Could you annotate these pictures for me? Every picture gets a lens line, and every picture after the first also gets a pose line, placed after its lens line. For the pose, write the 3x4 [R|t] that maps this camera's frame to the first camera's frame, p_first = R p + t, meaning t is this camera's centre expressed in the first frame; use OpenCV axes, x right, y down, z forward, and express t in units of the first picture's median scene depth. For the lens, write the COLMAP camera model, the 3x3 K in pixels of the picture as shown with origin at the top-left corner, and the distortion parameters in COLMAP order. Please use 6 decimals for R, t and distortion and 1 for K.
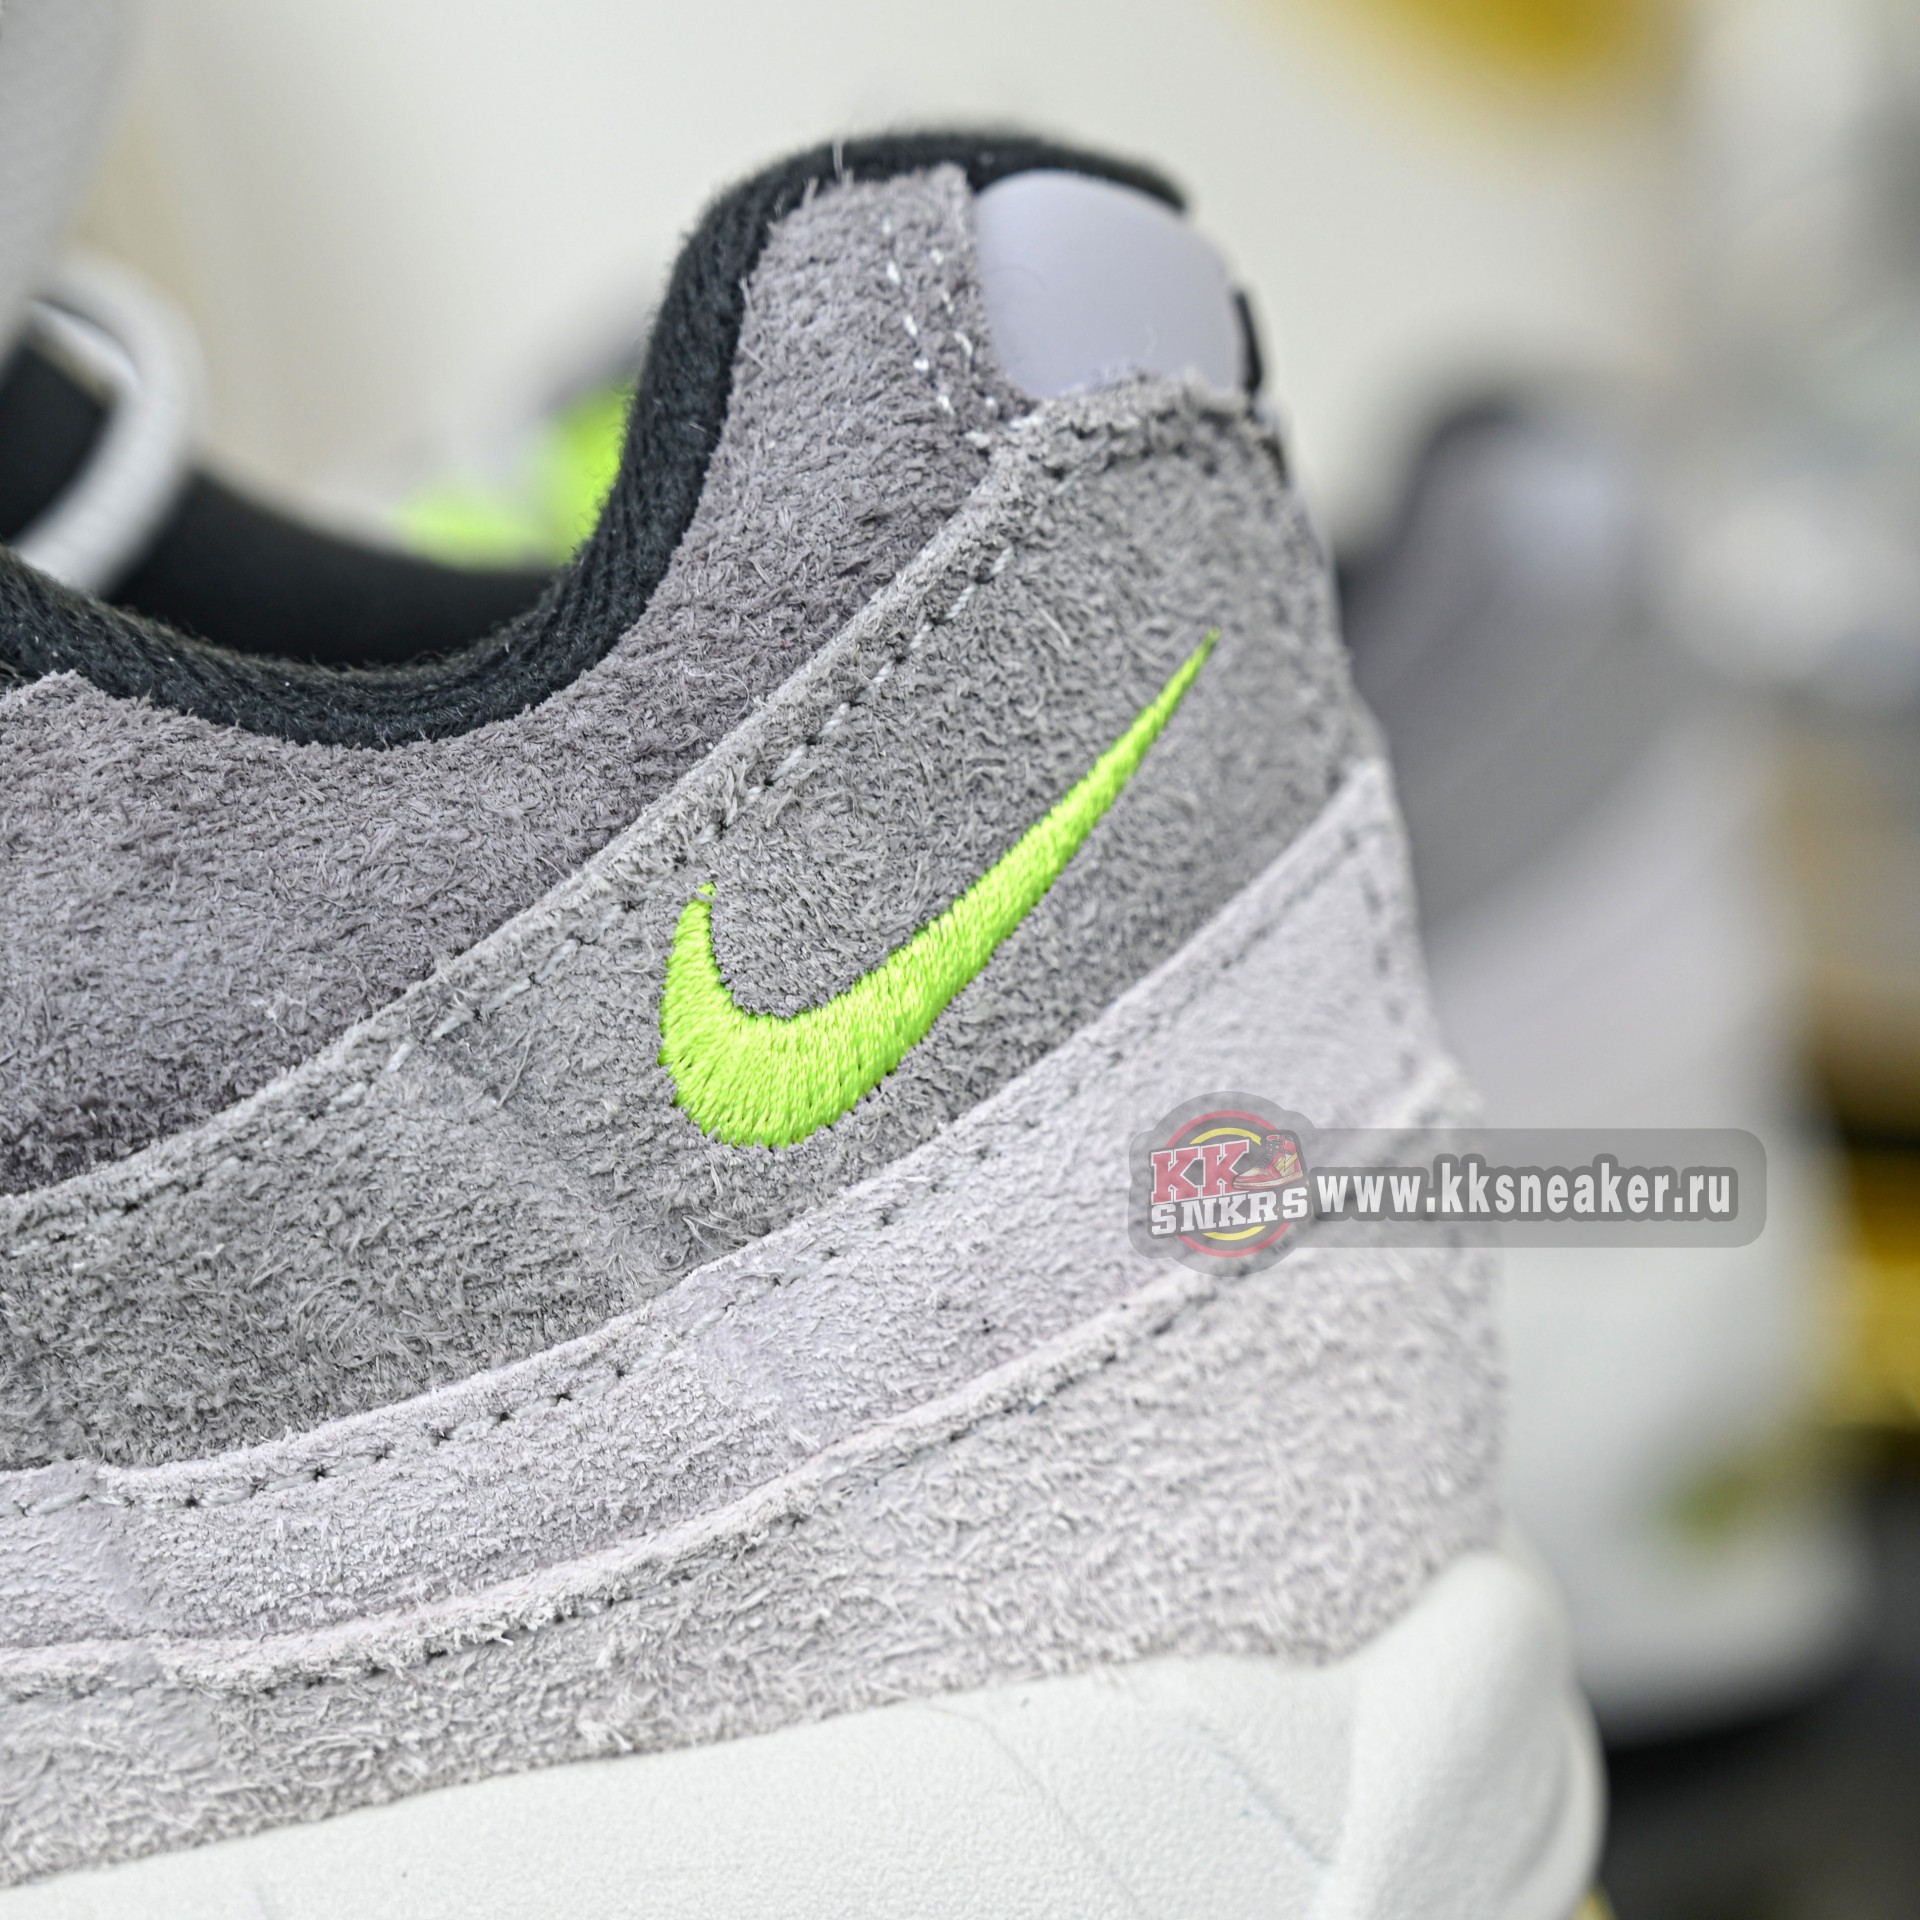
lens RADIAL K [[5693.5, 0, 960.0], [0, 5693.5, 960.0], [0, 0, 1]] dist [0.018046, -0.258326]
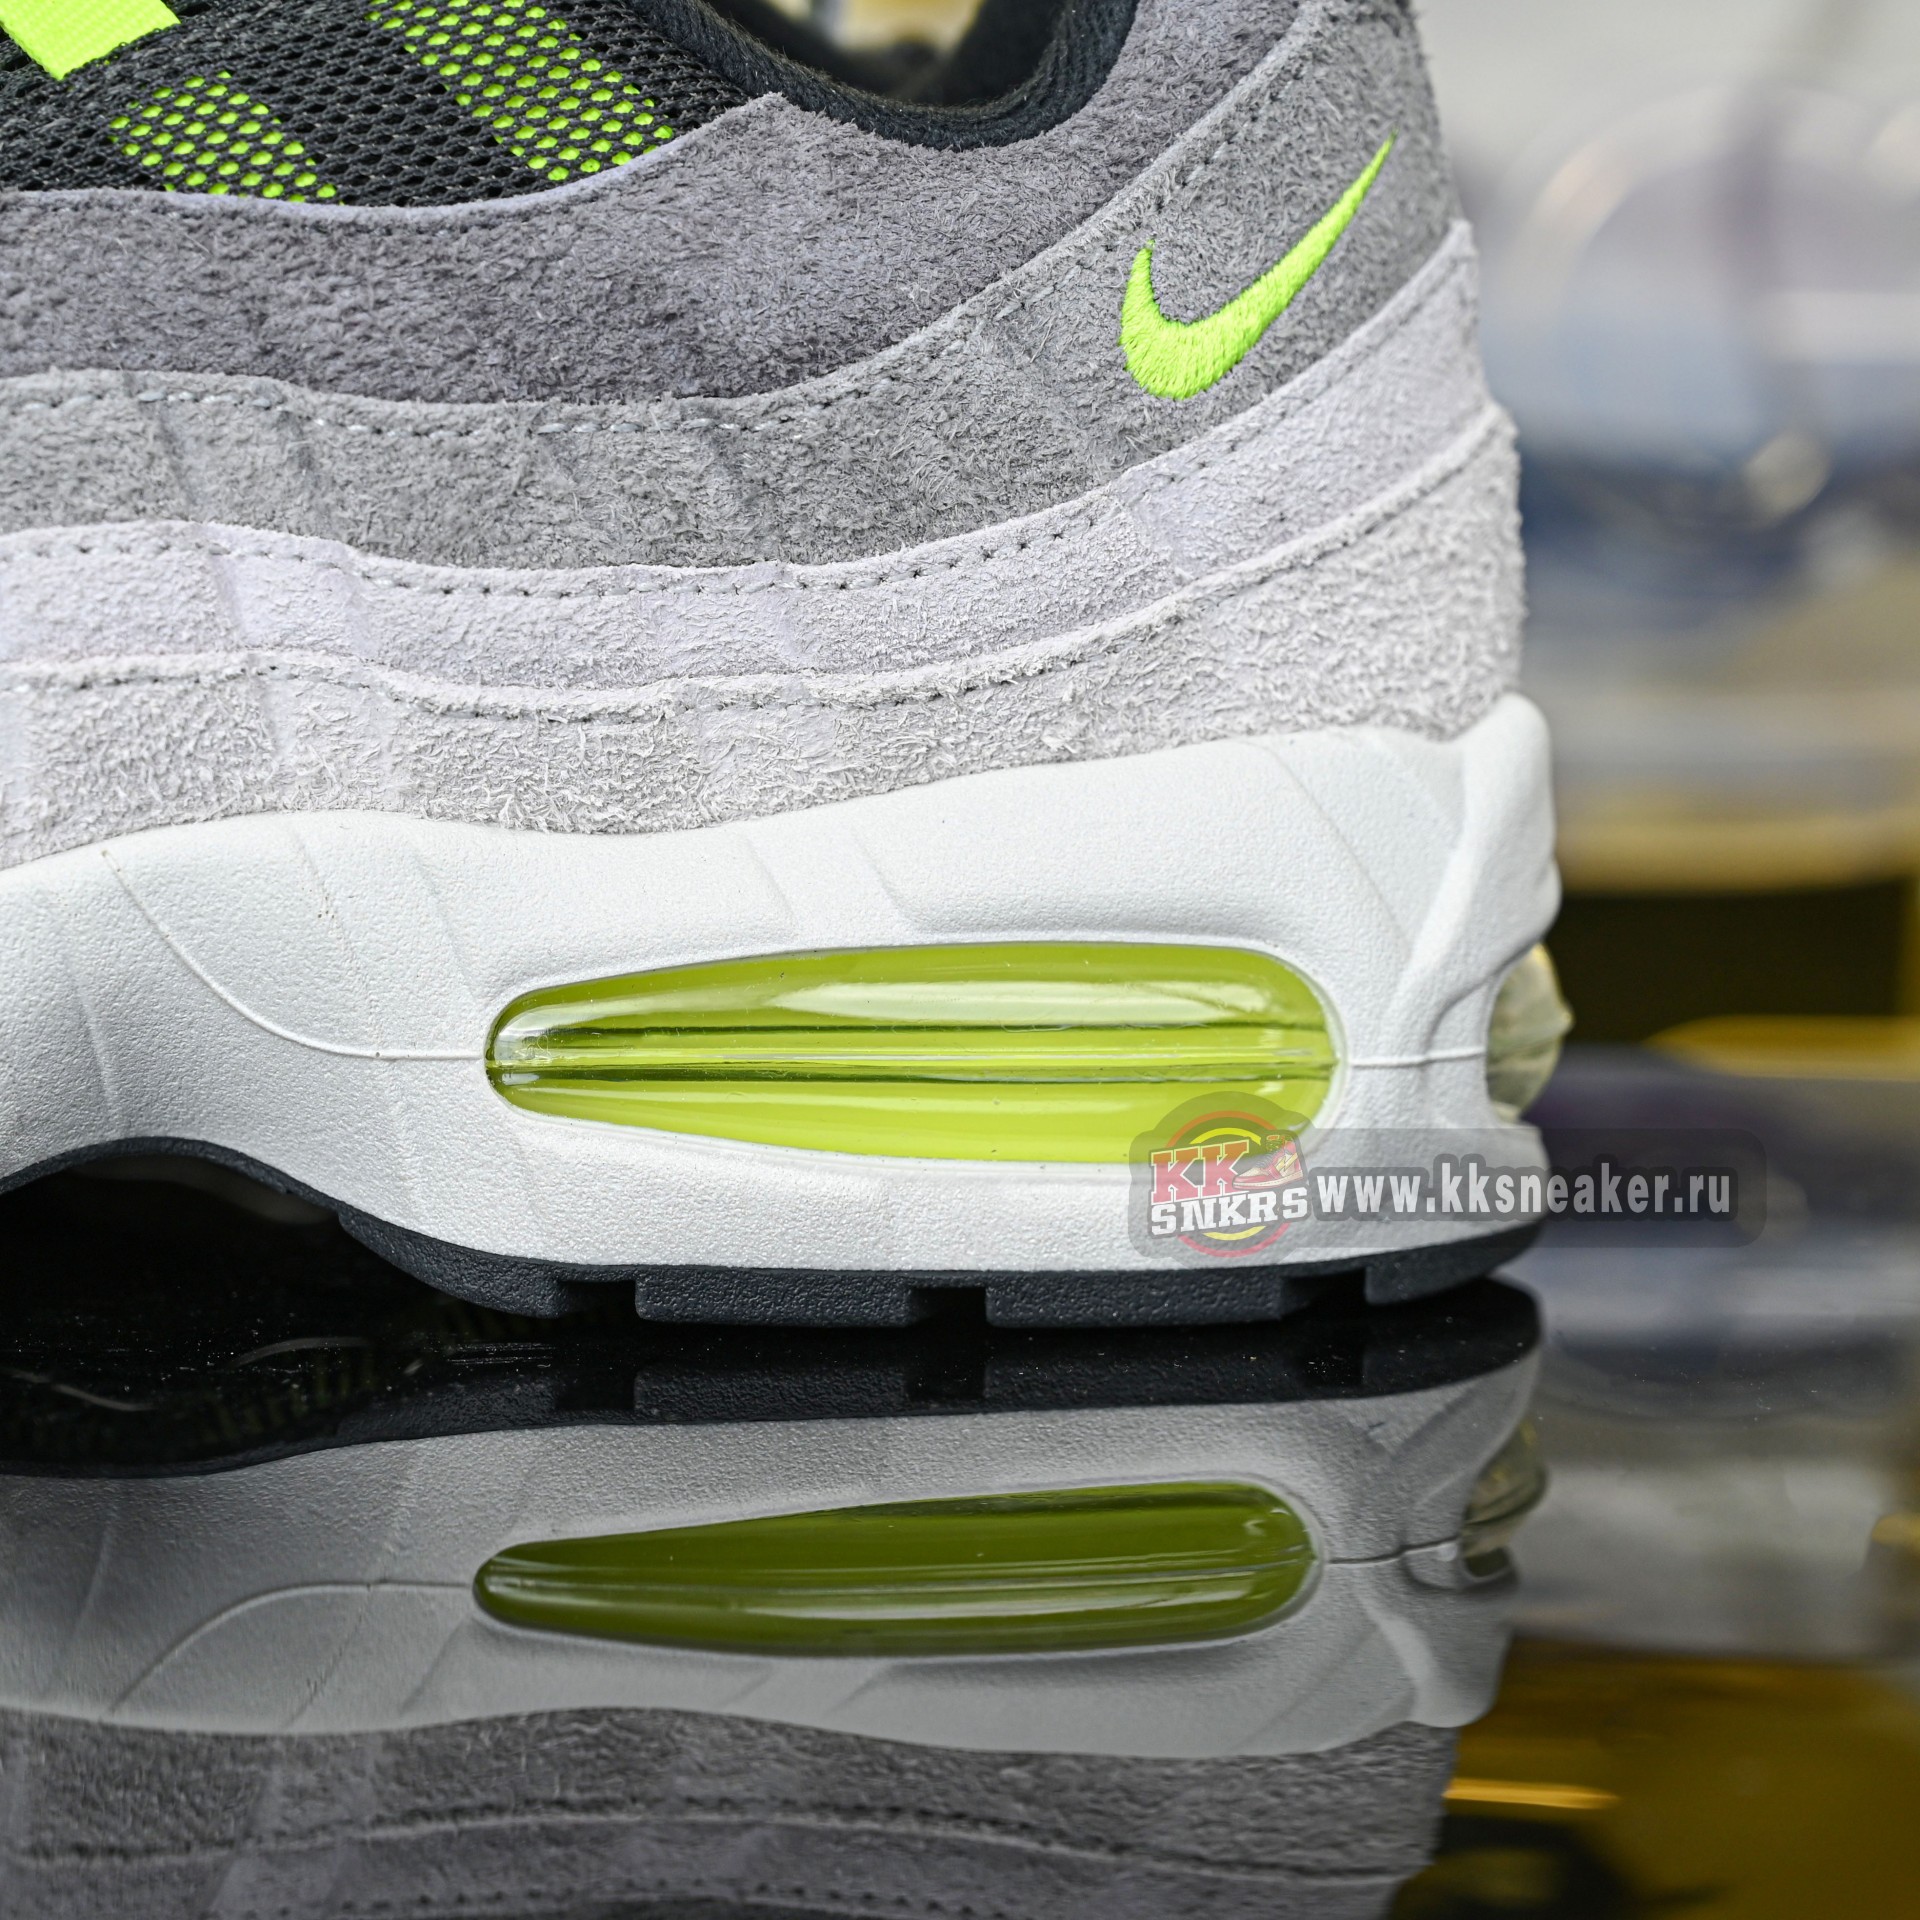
lens RADIAL K [[5693.5, 0, 960.0], [0, 5693.5, 960.0], [0, 0, 1]] dist [0.018046, -0.258326]
pose [[0.979316, 0.034644, 0.199350, -0.428834], [-0.034370, 0.999397, -0.004836, 0.210502], [-0.199397, -0.002116, 0.979917, -0.654136]]
